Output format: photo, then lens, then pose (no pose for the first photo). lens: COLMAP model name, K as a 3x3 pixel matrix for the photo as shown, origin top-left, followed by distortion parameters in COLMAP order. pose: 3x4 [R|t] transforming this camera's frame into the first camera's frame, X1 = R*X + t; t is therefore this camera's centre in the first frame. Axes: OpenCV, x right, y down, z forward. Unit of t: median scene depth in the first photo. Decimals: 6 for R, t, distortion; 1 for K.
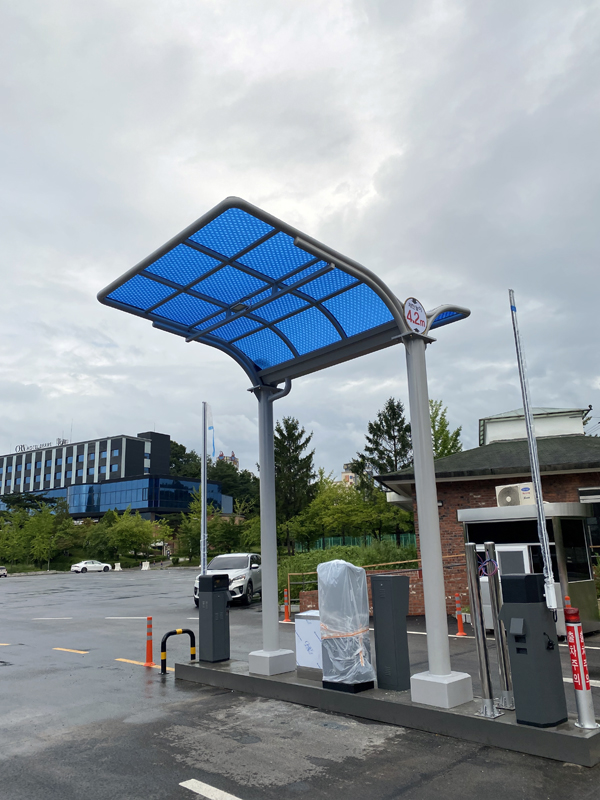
lens RADIAL K [[611.3, 0, 311.4], [0, 611.3, 398.5], [0, 0, 1]] dist [0.009605, 0.000829]
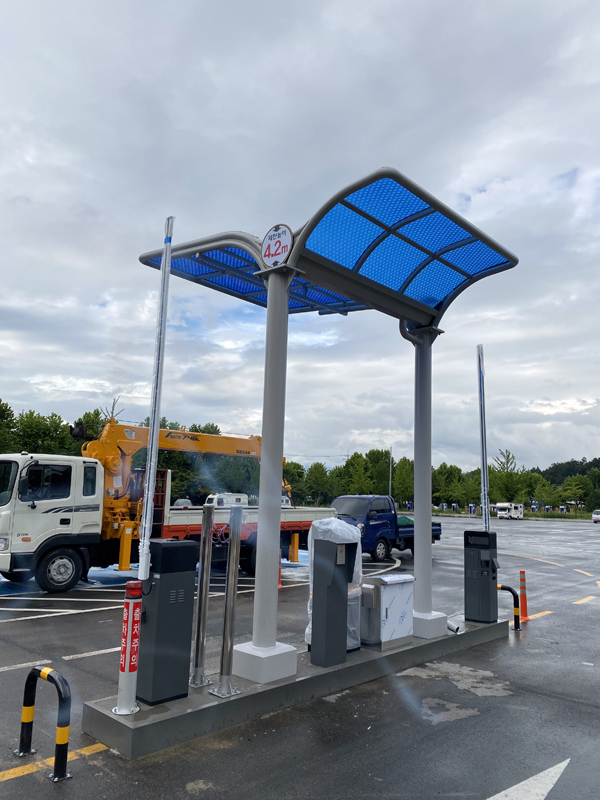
lens RADIAL K [[607.4, 0, 299.0], [0, 607.4, 379.9], [0, 0, 1]] dist [0.002179, -0.037922]
pose [[0.039721, -0.139009, -0.989494, 0.099321], [0.203431, 0.970660, -0.128197, 0.016744], [0.978283, -0.196201, 0.066835, 0.092289]]
